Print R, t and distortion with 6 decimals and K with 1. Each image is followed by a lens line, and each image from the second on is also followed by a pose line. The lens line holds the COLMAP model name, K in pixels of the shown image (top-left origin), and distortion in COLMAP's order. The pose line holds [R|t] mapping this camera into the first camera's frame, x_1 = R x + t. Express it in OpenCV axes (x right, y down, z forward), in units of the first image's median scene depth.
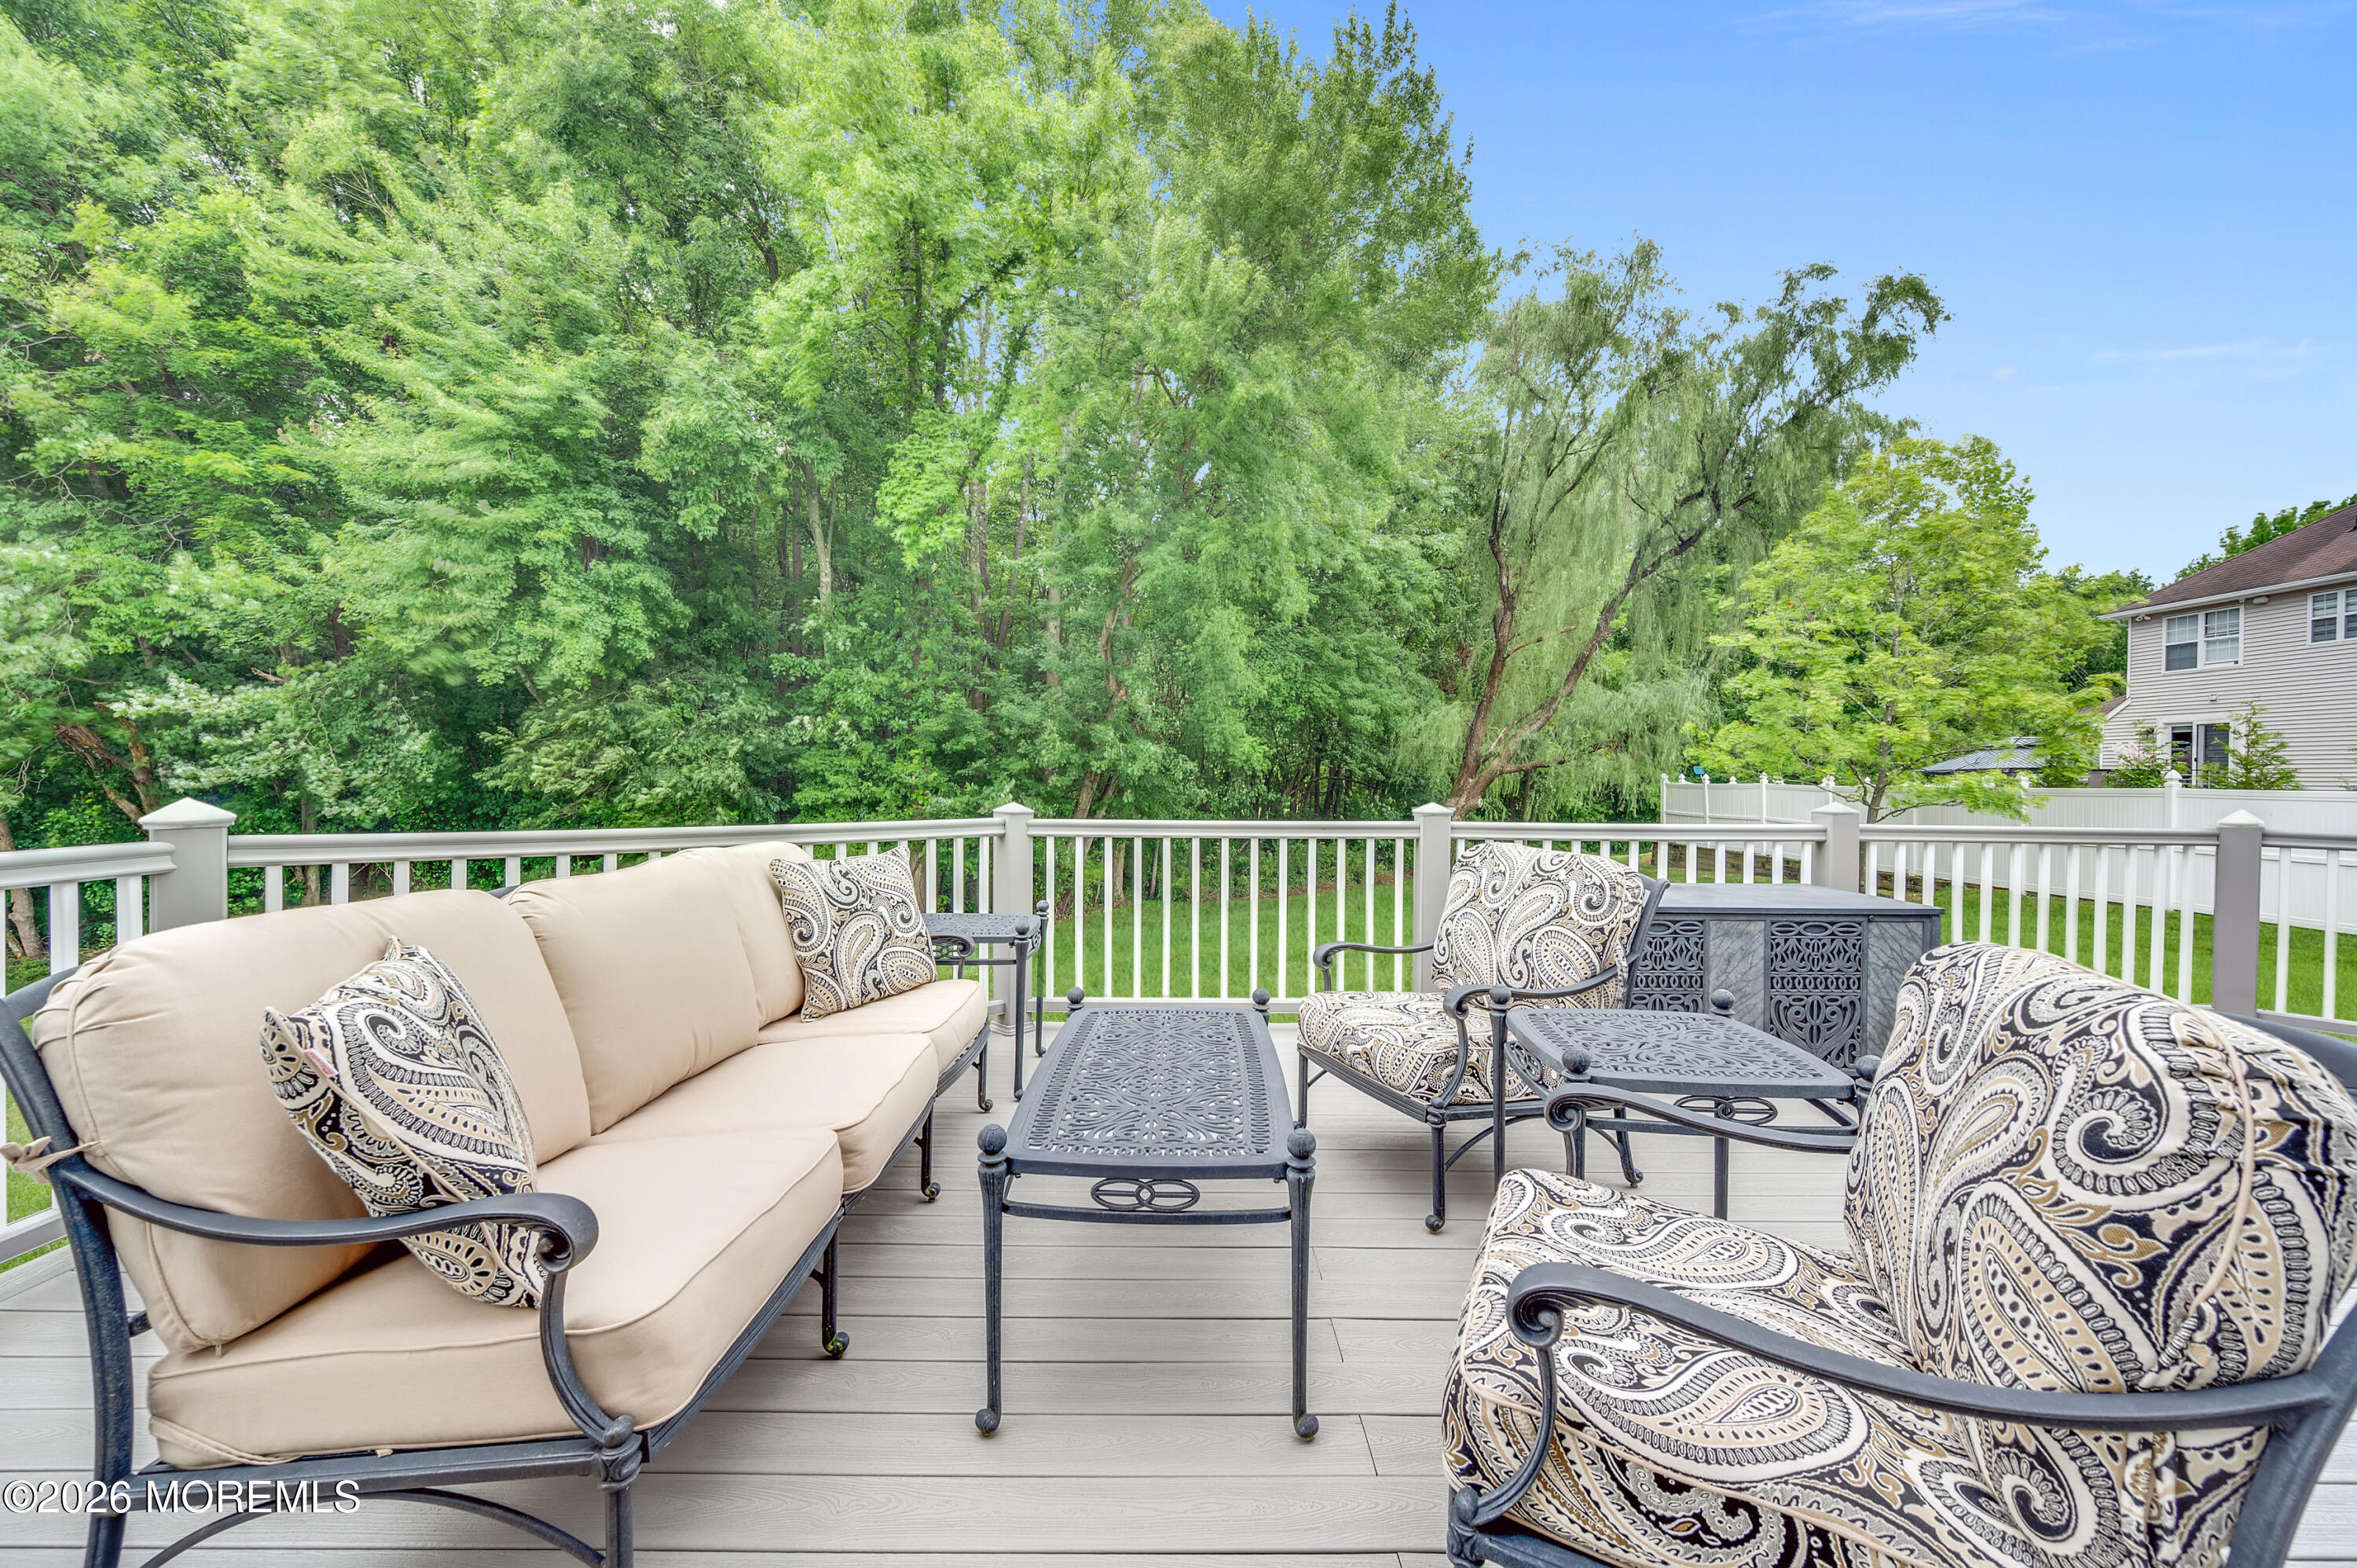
lens RADIAL K [[936.0, 0, 1162.5], [0, 936.0, 788.5], [0, 0, 1]] dist [-0.003188, -0.000073]
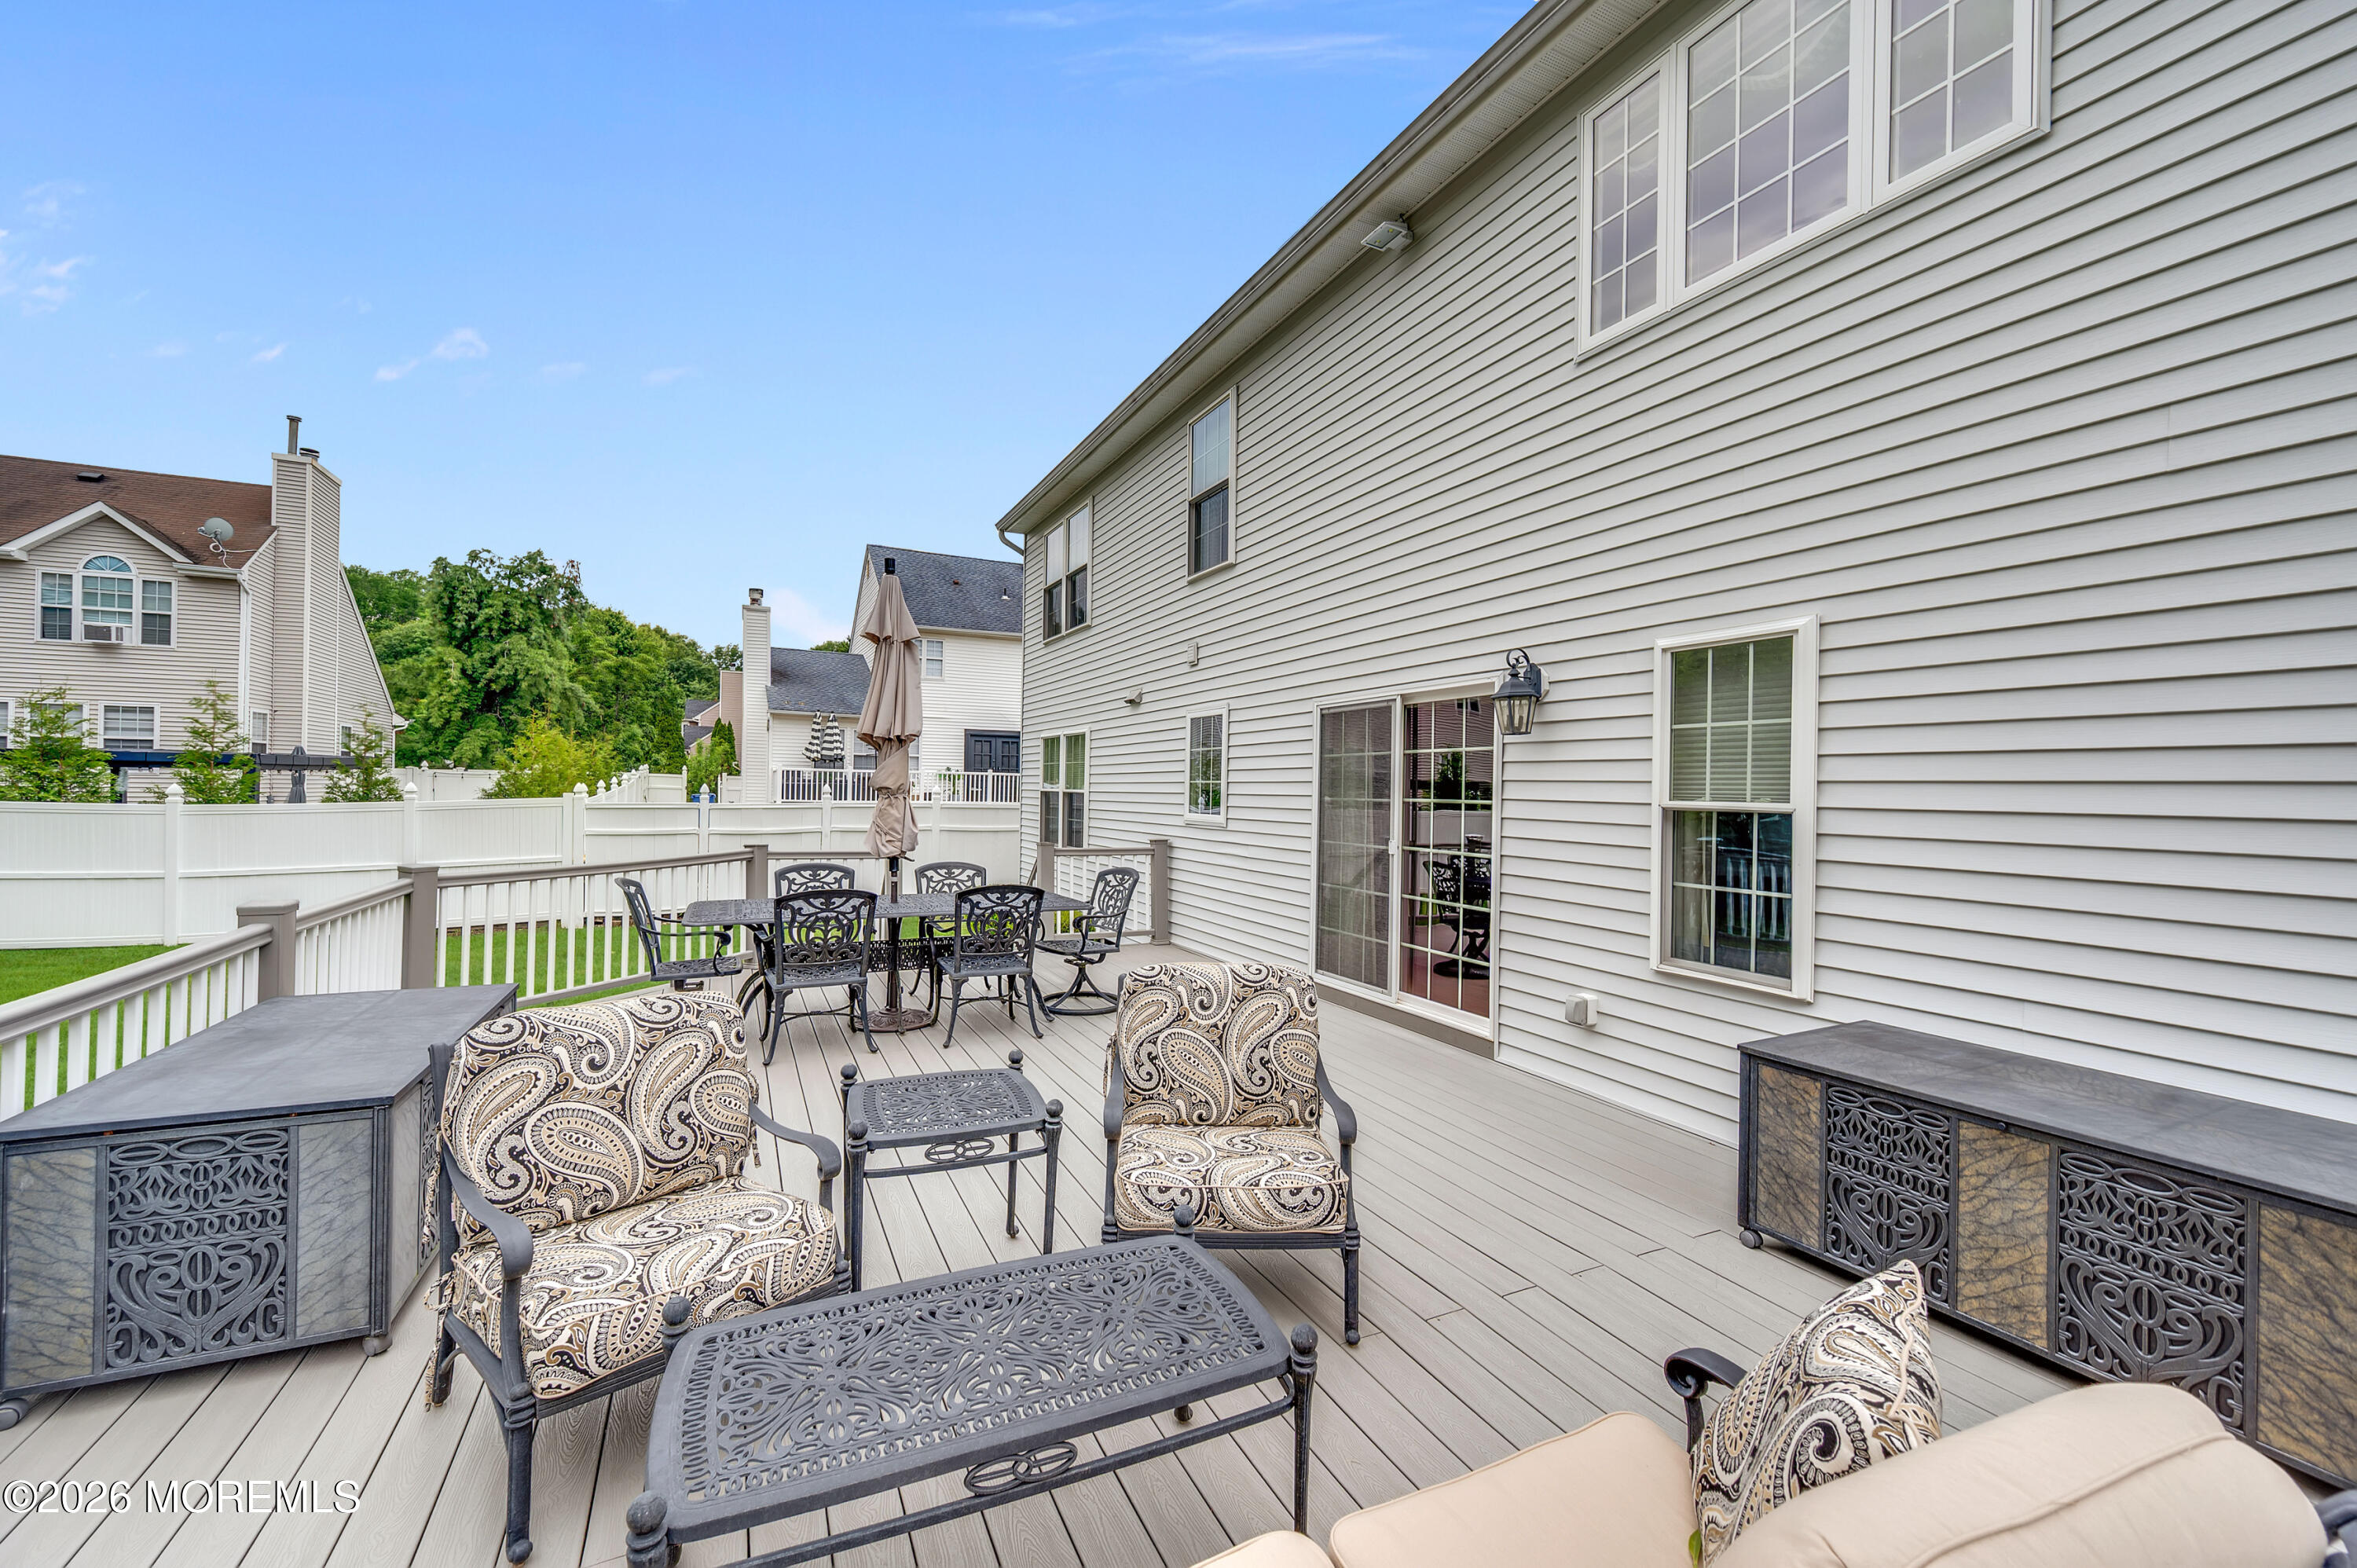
lens RADIAL K [[936.0, 0, 1191.1], [0, 936.0, 782.9], [0, 0, 1]] dist [-0.003188, -0.000073]
pose [[-0.452557, -0.014434, 0.891619, -0.086887], [-0.012055, 0.999877, 0.010068, -0.025748], [-0.891654, -0.006192, -0.452675, 0.233909]]
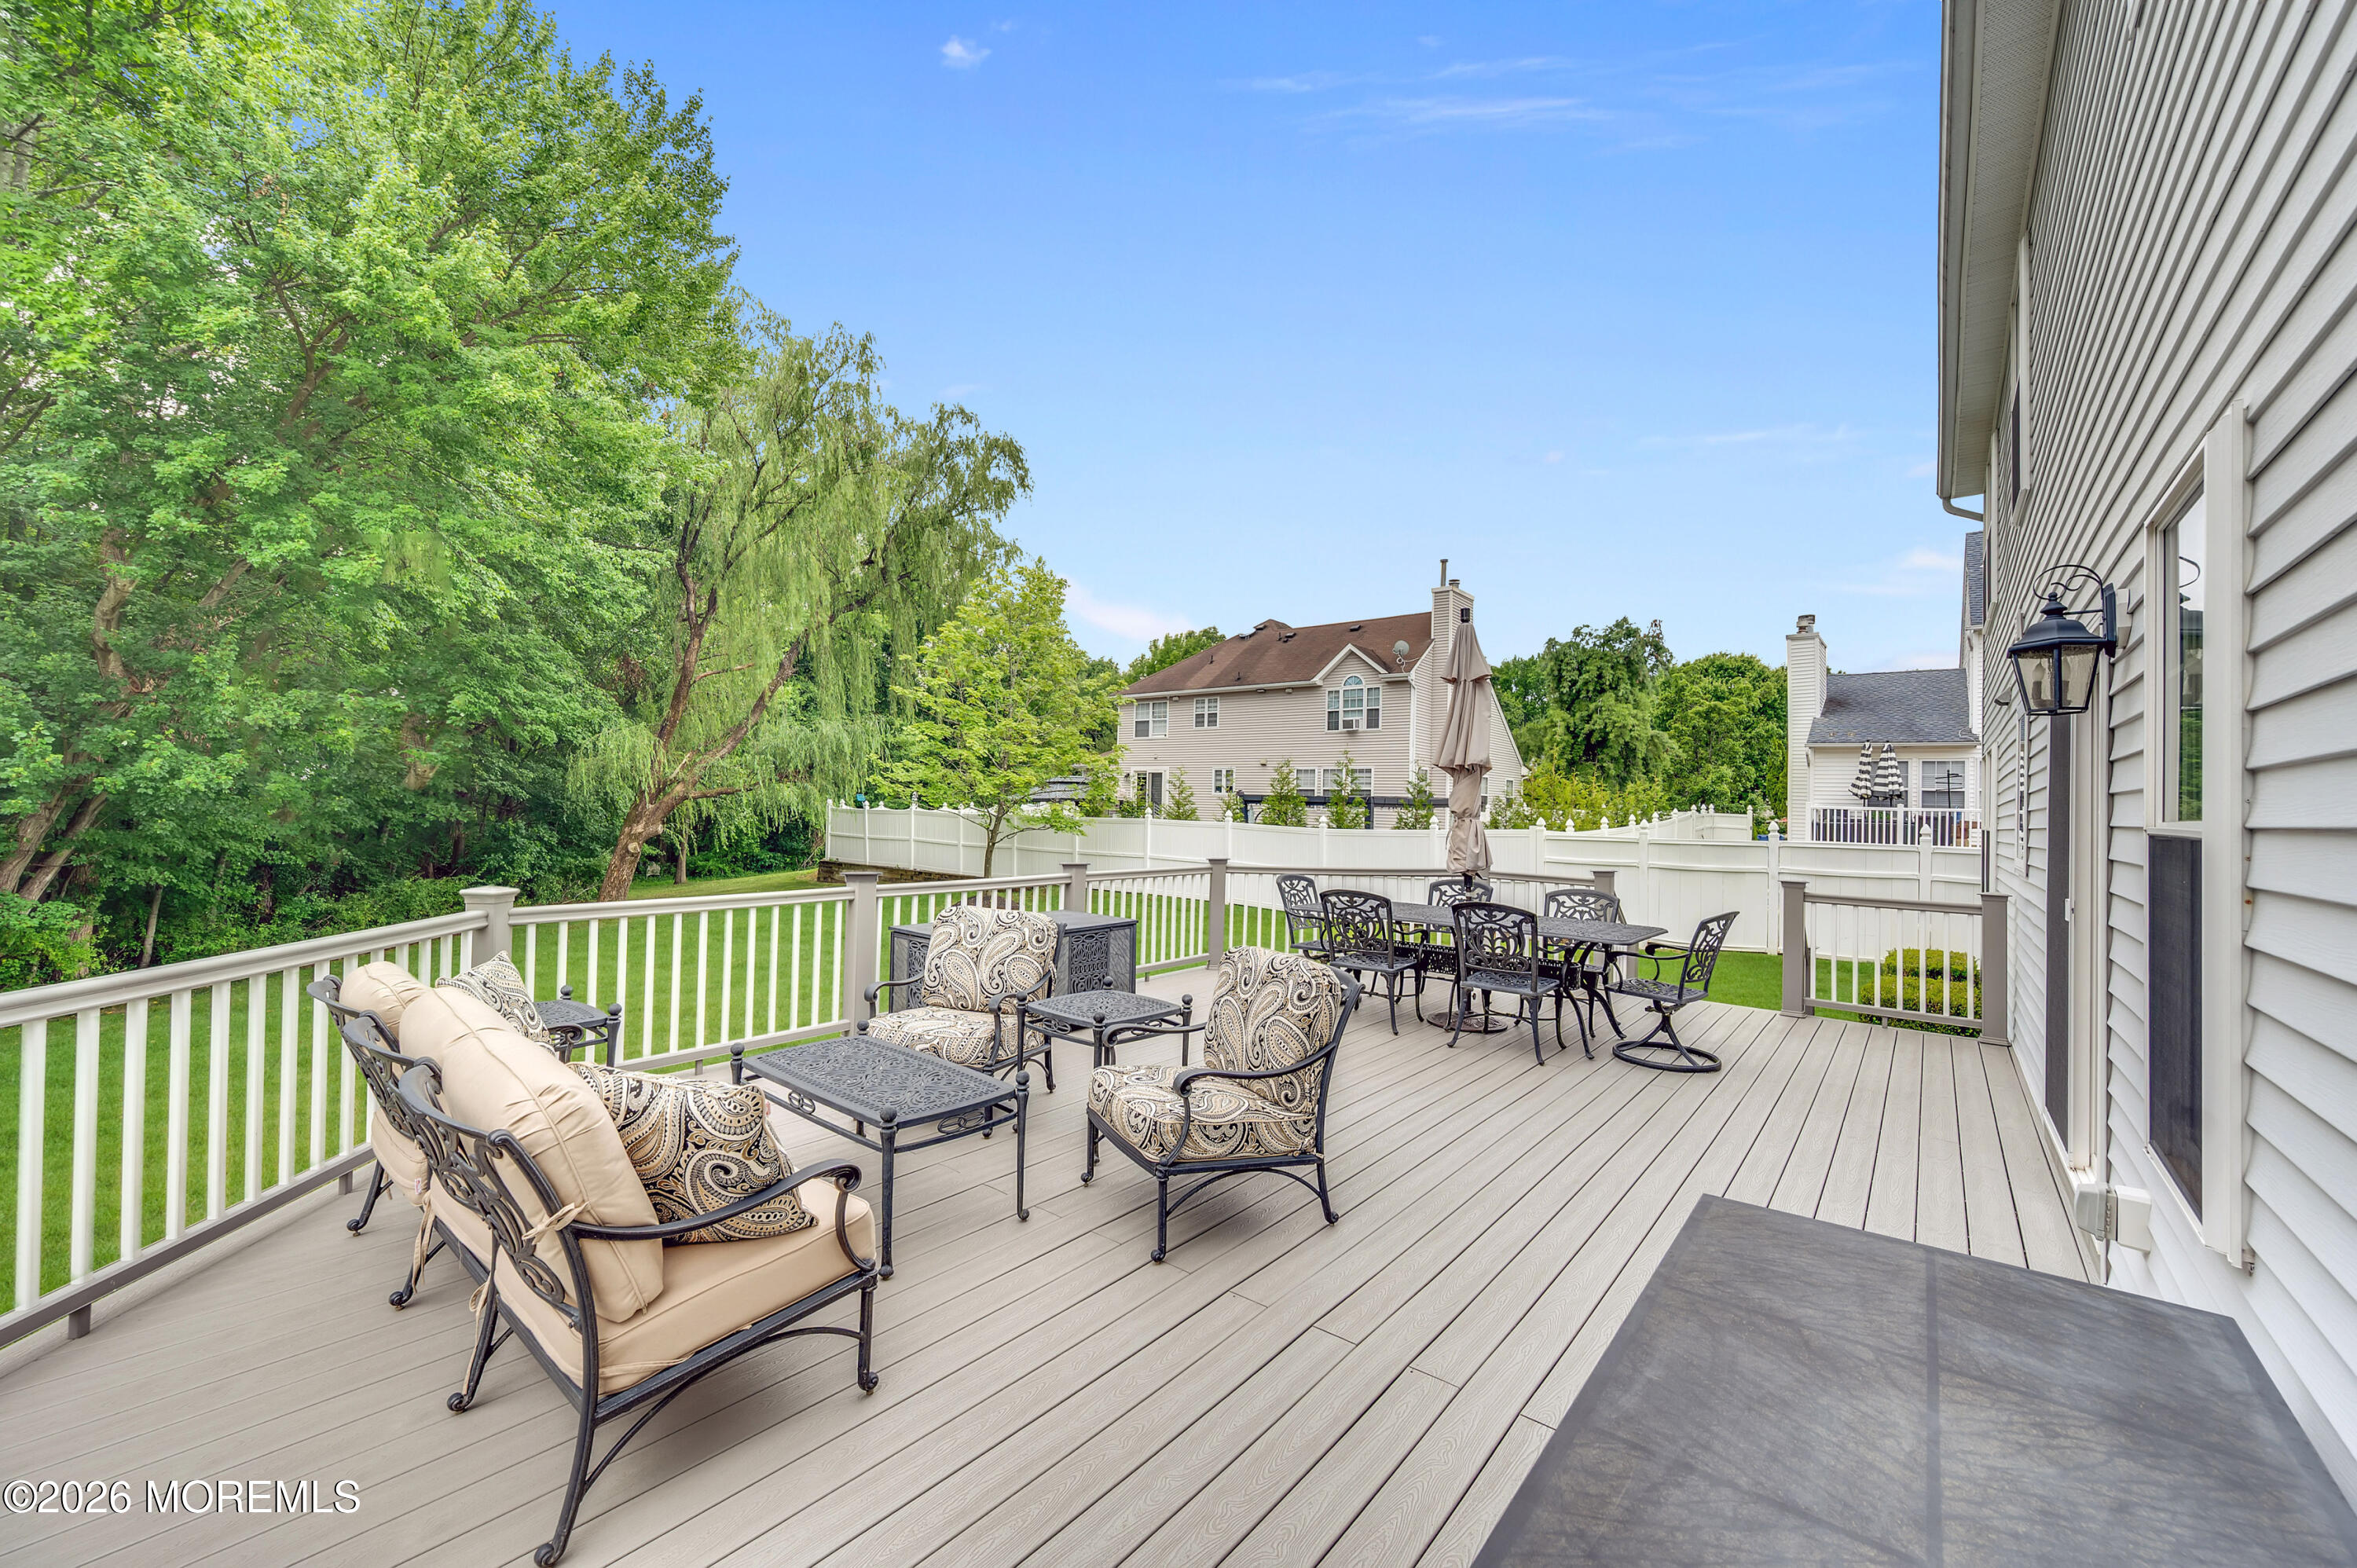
lens RADIAL K [[936.0, 0, 1190.8], [0, 936.0, 793.1], [0, 0, 1]] dist [-0.003188, -0.000073]
pose [[0.620856, 0.014620, 0.783788, -0.108751], [-0.008258, 0.999893, -0.012110, -0.019680], [-0.783881, 0.001046, 0.620911, -0.049738]]
